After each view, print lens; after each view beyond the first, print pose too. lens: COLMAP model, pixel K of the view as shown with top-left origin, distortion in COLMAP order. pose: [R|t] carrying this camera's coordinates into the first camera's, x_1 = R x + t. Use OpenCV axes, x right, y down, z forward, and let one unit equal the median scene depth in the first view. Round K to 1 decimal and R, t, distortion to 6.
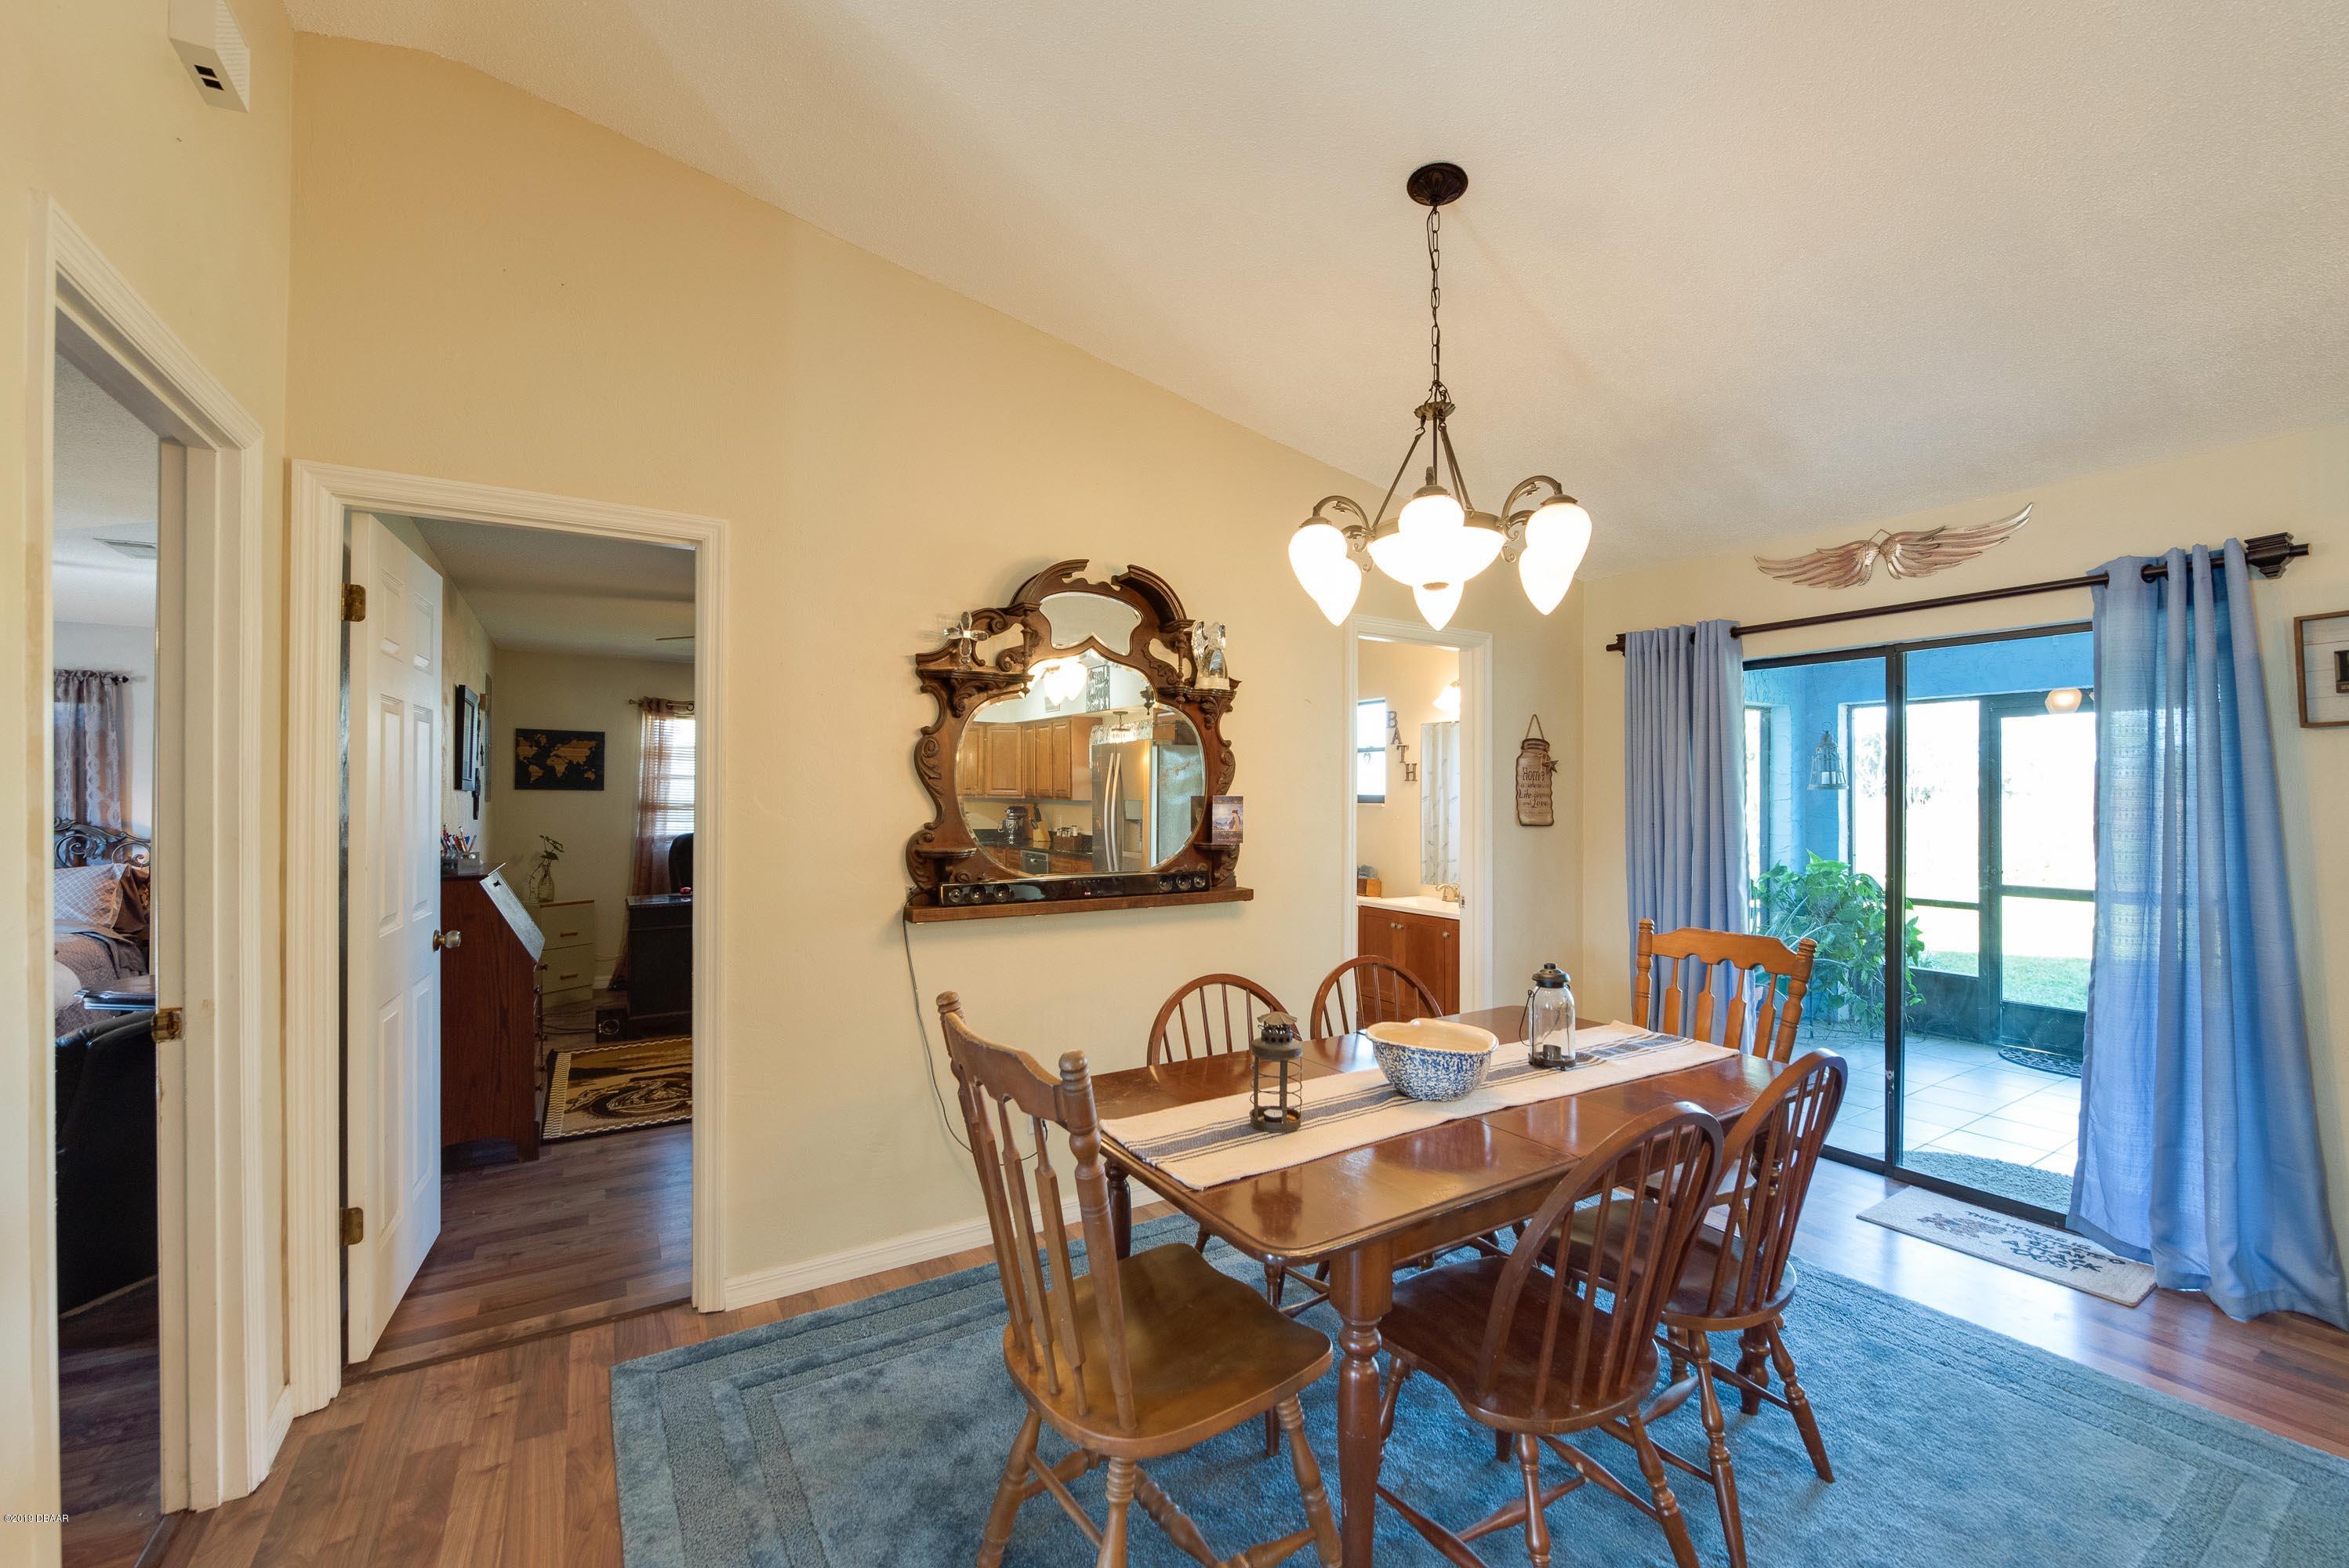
lens RADIAL K [[946.7, 0, 1174.5], [0, 946.7, 784.0], [0, 0, 1]] dist [-0.006367, -0.000358]
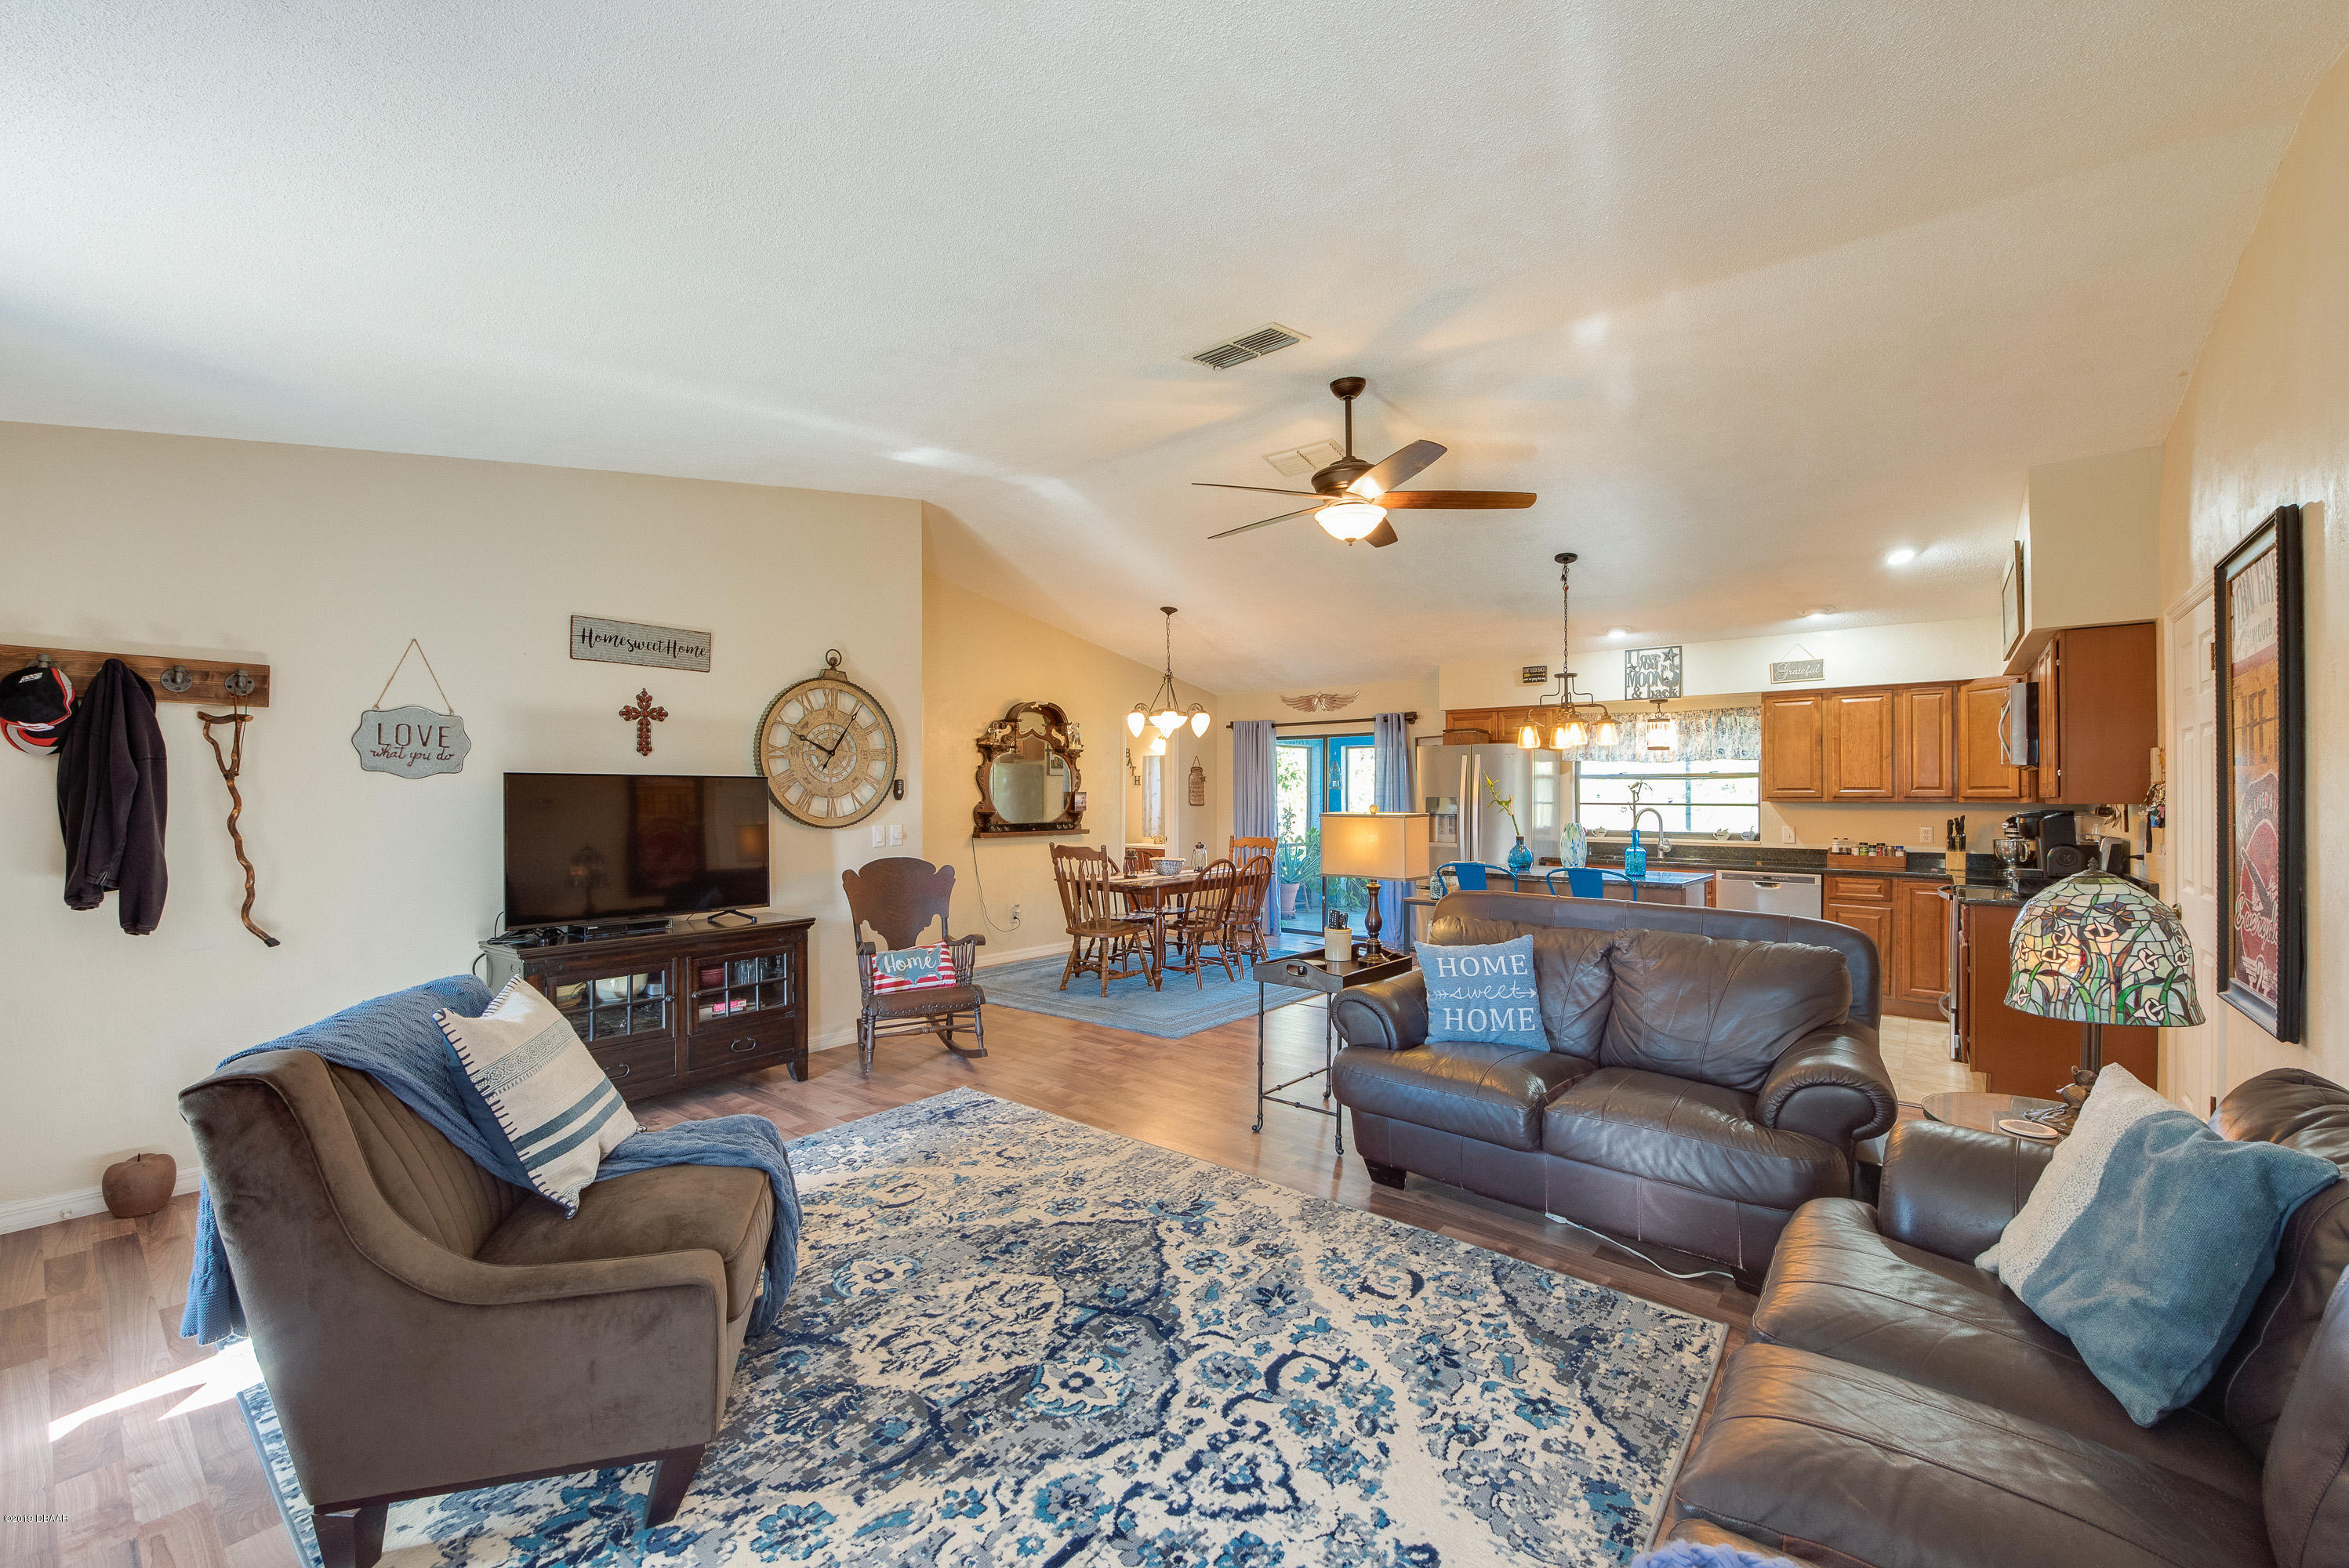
lens RADIAL K [[946.7, 0, 1174.5], [0, 946.7, 784.0], [0, 0, 1]] dist [-0.006367, -0.000358]
pose [[0.943609, 0.004977, 0.331024, -0.552777], [-0.005579, 0.999984, 0.000870, -0.011801], [-0.331015, -0.002667, 0.943622, -1.481706]]
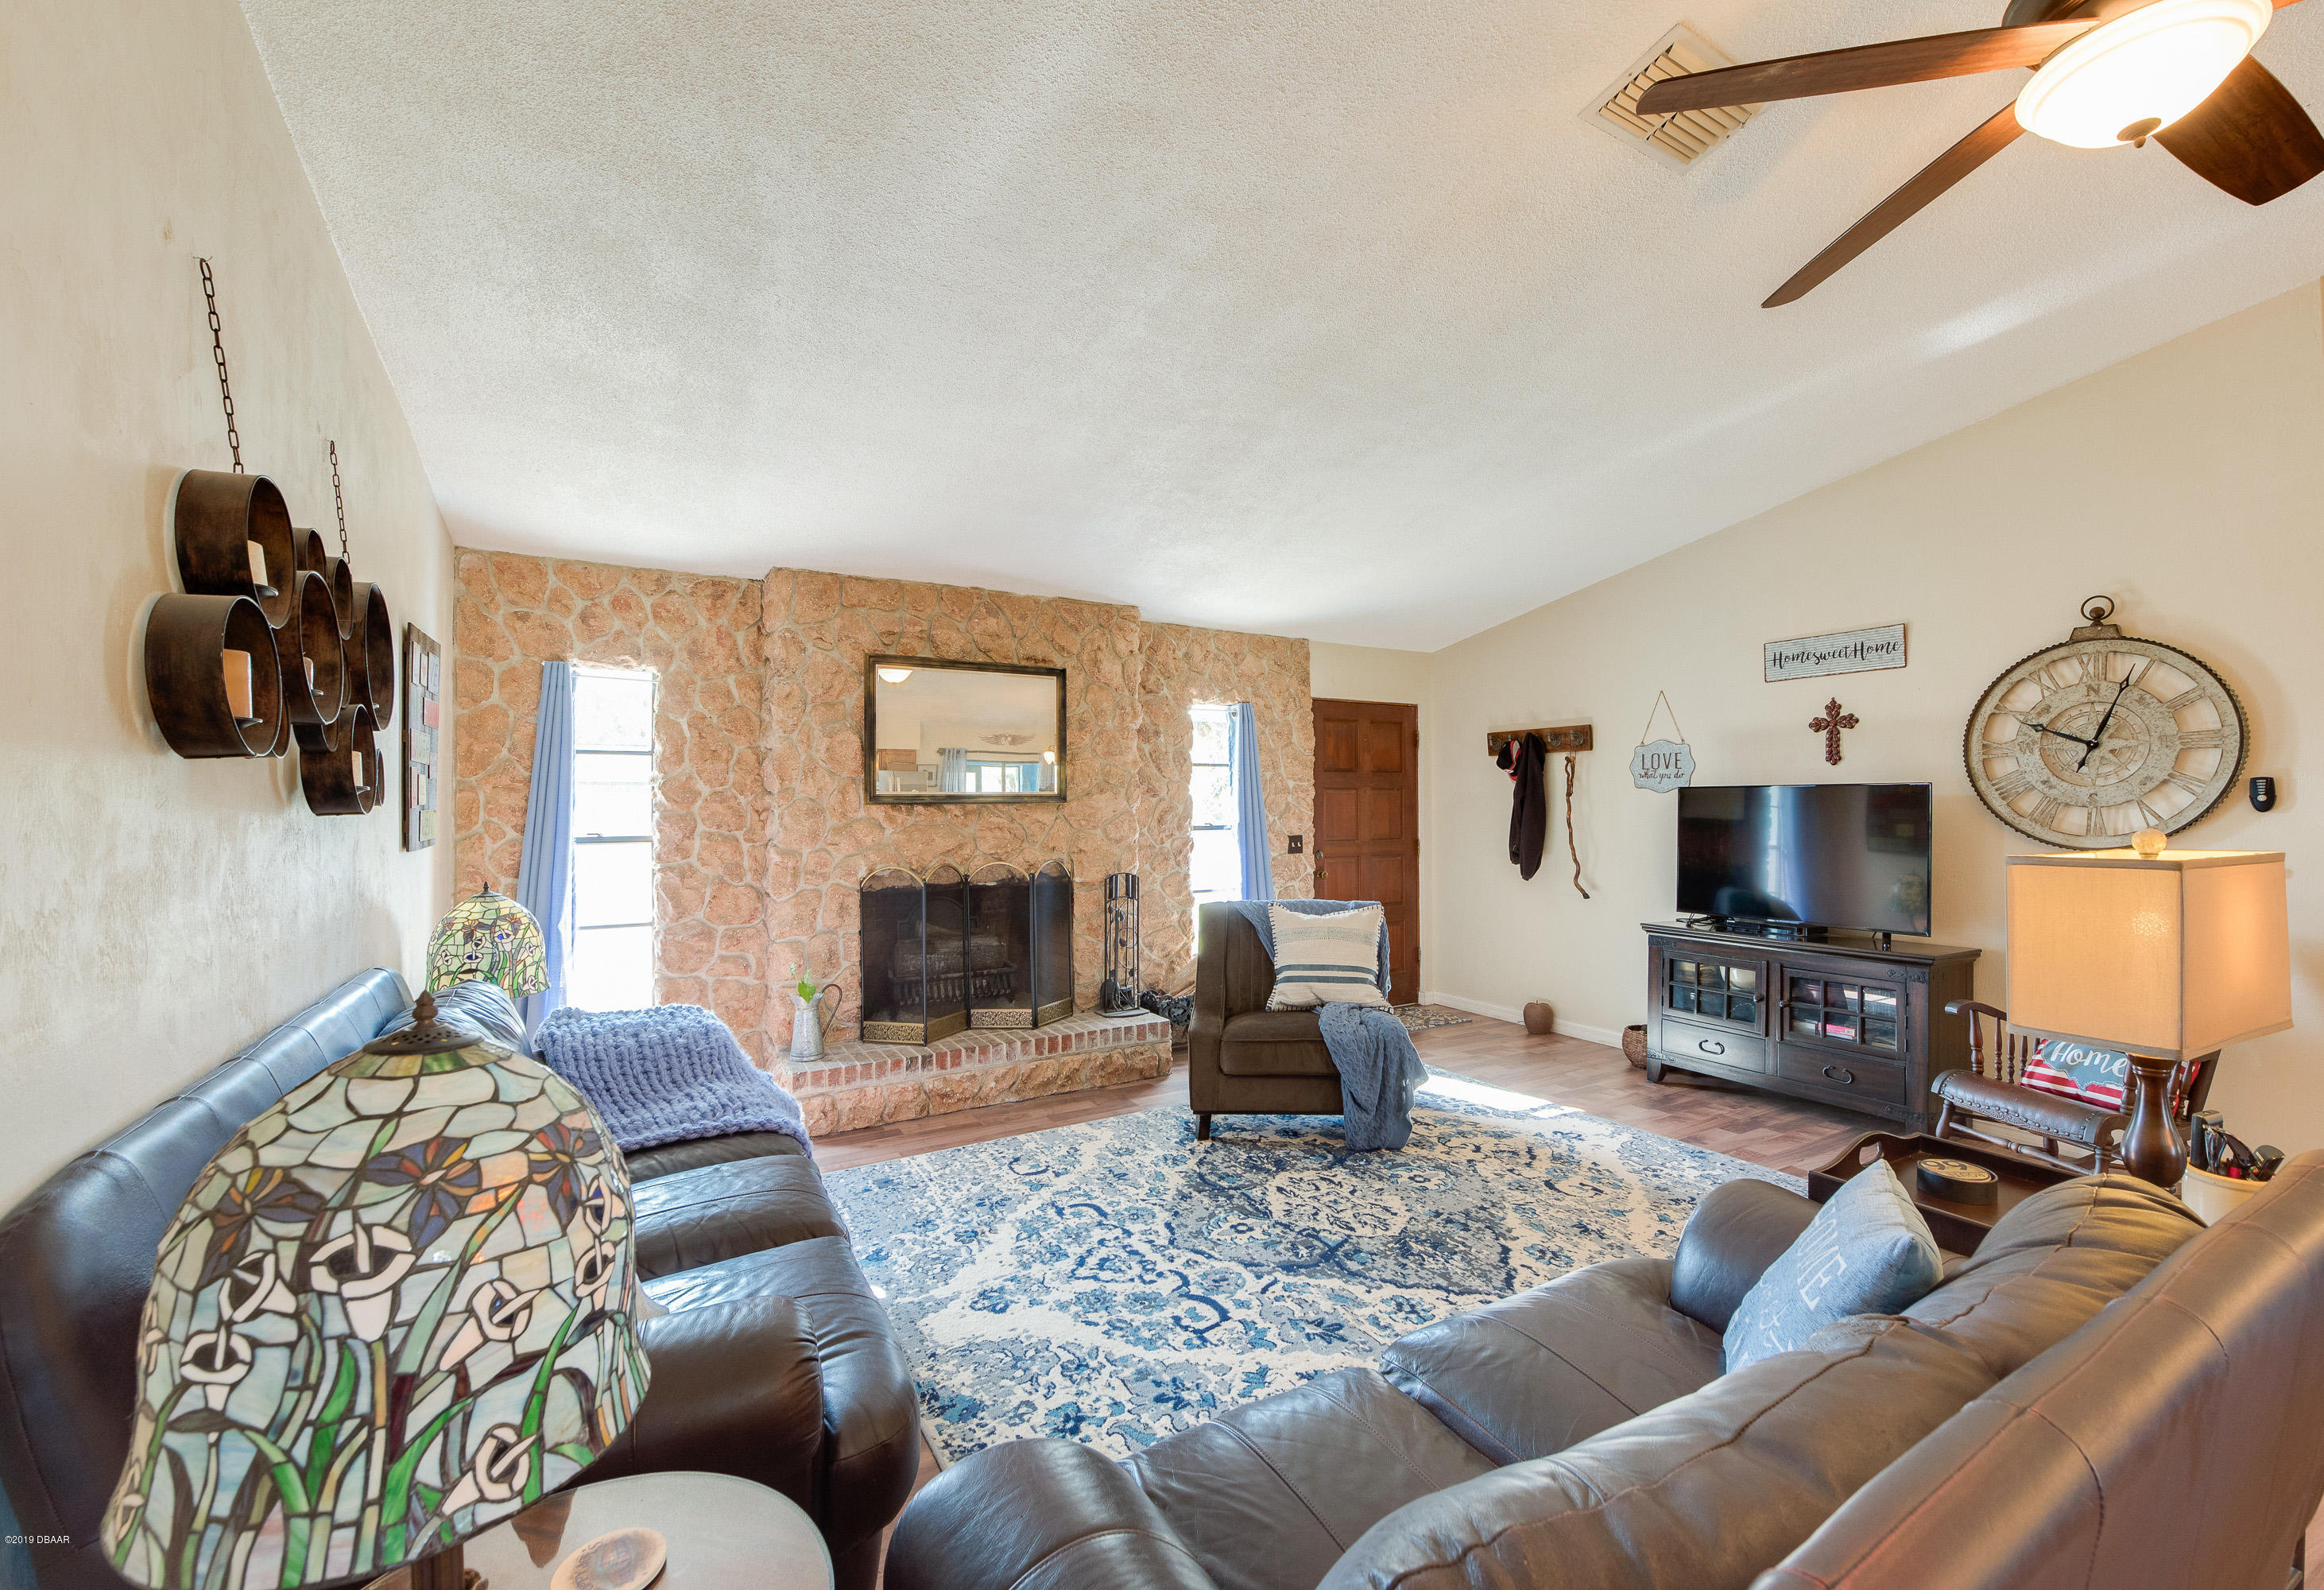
lens RADIAL K [[948.7, 0, 1186.2], [0, 948.7, 803.4], [0, 0, 1]] dist [0.000360, -0.000005]
pose [[-0.021027, -0.001347, -0.999778, 0.571568], [0.015735, 0.999875, -0.001678, -0.004561], [0.999655, -0.015767, -0.021003, -0.840644]]
